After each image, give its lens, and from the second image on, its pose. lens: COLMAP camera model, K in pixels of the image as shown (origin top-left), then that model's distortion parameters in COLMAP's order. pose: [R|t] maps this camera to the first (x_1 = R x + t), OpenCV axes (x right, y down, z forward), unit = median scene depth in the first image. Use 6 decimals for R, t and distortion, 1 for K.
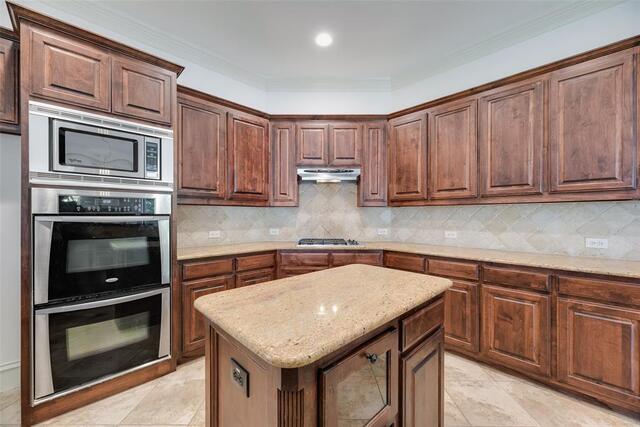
lens RADIAL K [[258.8, 0, 319.9], [0, 258.8, 214.0], [0, 0, 1]] dist [-0.000188, 0.000001]
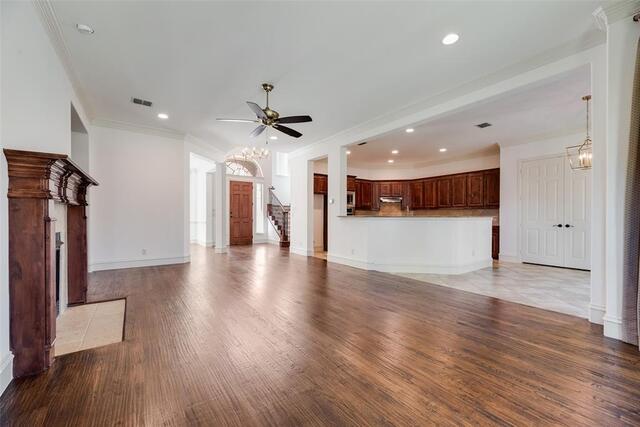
lens RADIAL K [[258.8, 0, 320.7], [0, 258.8, 217.1], [0, 0, 1]] dist [-0.000188, 0.000001]
pose [[0.989453, 0.000902, -0.144851, -0.339747], [-0.000524, 0.999996, 0.002642, 0.043734], [0.144853, -0.002539, 0.989450, -2.102800]]
